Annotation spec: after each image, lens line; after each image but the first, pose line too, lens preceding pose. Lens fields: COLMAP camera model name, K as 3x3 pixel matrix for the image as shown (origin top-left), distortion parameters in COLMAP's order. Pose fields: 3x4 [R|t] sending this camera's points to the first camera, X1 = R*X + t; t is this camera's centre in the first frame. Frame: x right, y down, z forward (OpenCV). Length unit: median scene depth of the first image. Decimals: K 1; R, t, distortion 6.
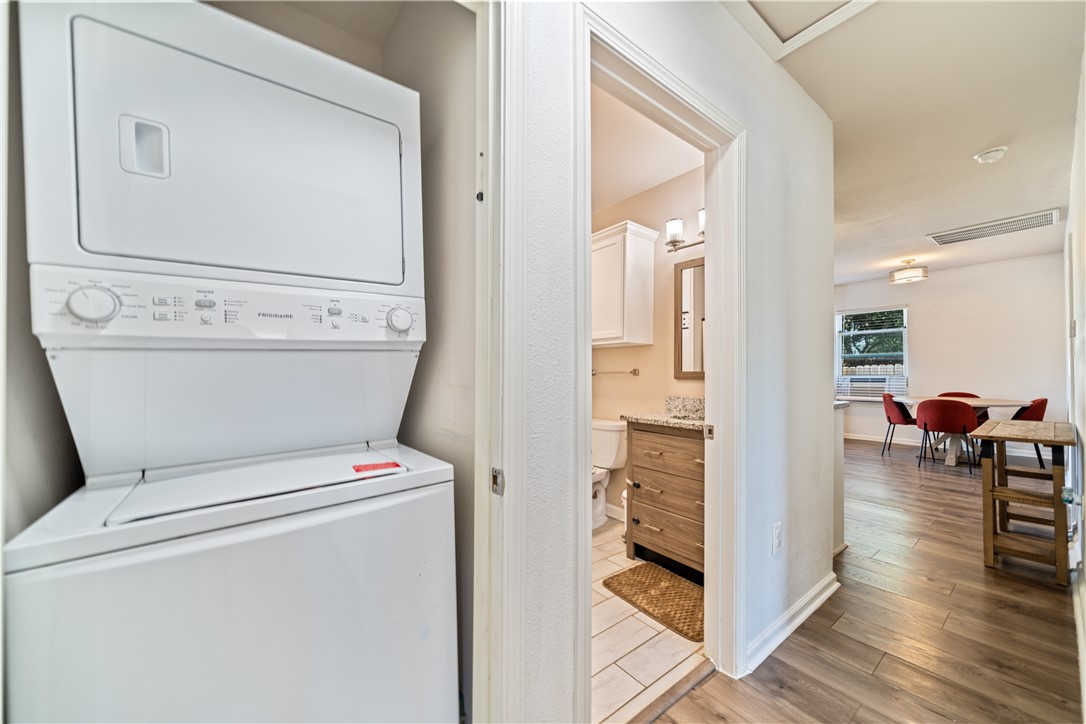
lens RADIAL K [[397.0, 0, 542.0], [0, 397.0, 367.7], [0, 0, 1]] dist [0.000375, 0.000014]
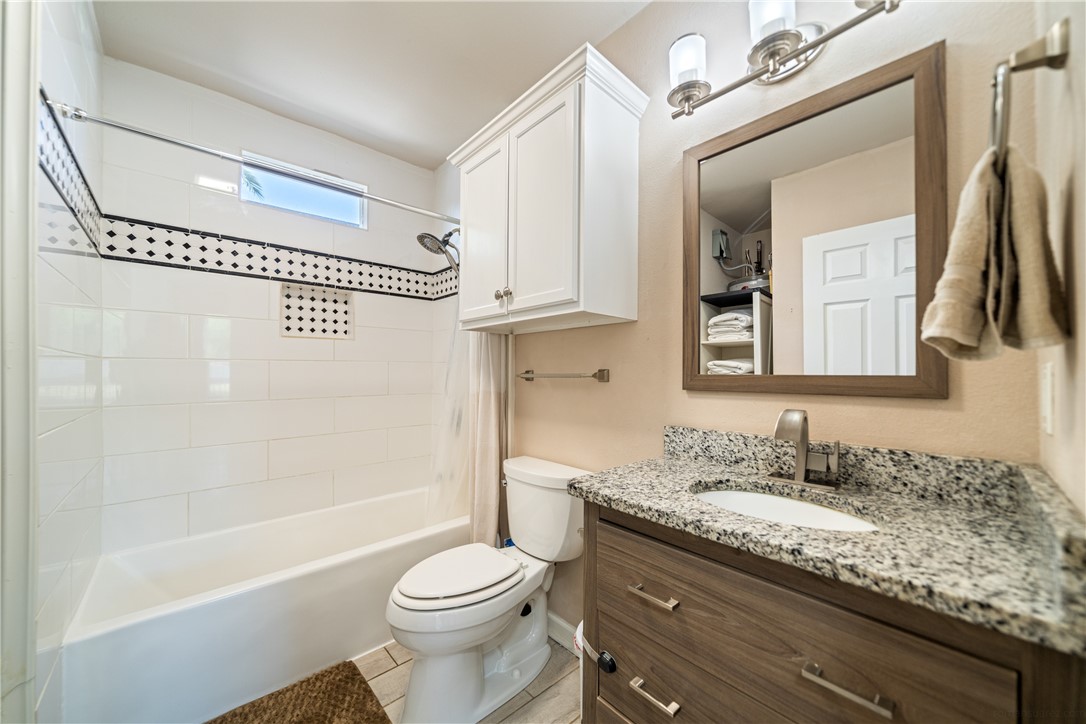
lens RADIAL K [[397.0, 0, 542.0], [0, 397.0, 367.7], [0, 0, 1]] dist [0.000375, 0.000014]
pose [[0.996135, 0.002098, 0.087810, 0.125521], [-0.001786, 0.999992, -0.003630, 0.003793], [-0.087817, 0.003460, 0.996131, 0.554724]]
